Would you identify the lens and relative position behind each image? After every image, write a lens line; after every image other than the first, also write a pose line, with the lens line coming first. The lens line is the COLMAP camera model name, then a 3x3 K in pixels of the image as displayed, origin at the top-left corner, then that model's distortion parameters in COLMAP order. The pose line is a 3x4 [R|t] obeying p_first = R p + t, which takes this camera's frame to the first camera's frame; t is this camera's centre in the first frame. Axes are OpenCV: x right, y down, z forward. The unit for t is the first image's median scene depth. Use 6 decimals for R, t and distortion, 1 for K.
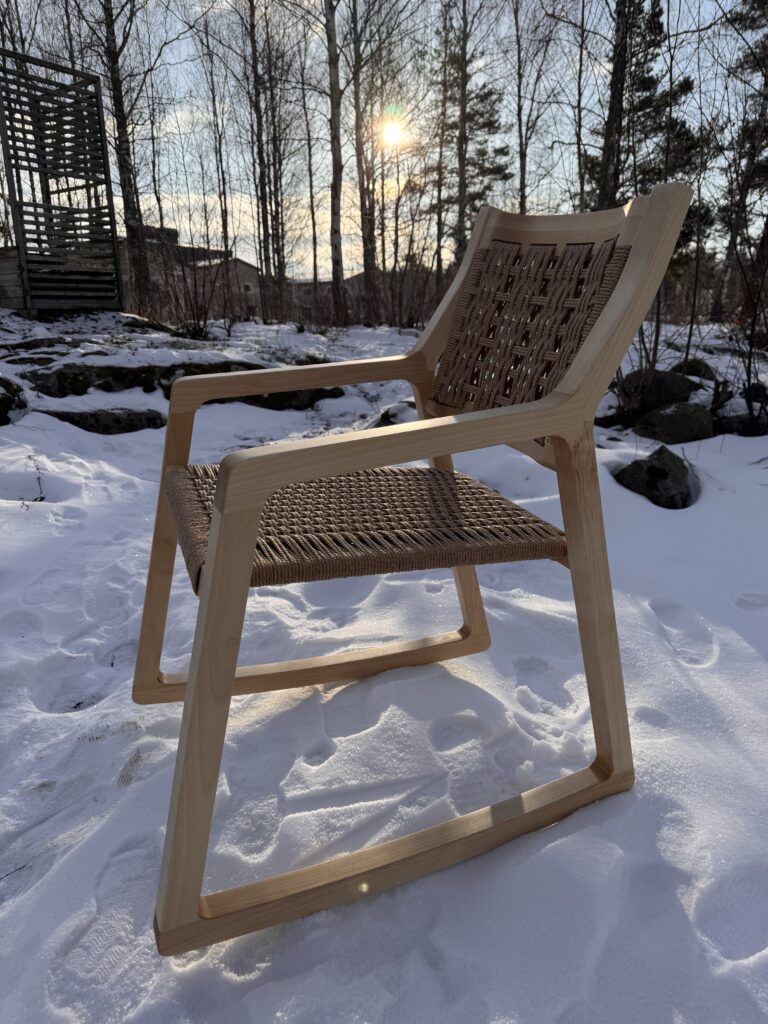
lens RADIAL K [[724.4, 0, 384.0], [0, 724.4, 512.0], [0, 0, 1]] dist [0.000144, 0.000385]
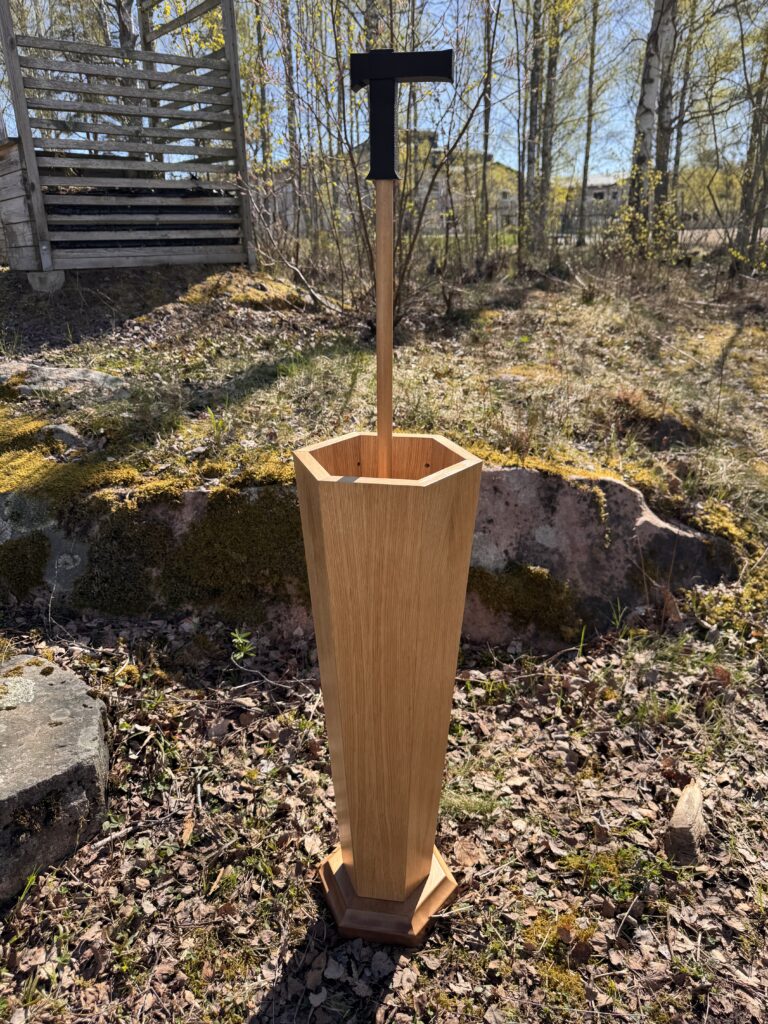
lens RADIAL K [[724.4, 0, 384.0], [0, 724.4, 512.0], [0, 0, 1]] dist [0.000144, 0.000385]
pose [[0.945709, 0.116954, -0.303242, -0.022899], [-0.081985, 0.988684, 0.125629, -0.044557], [0.314504, -0.093948, 0.944596, 0.132315]]
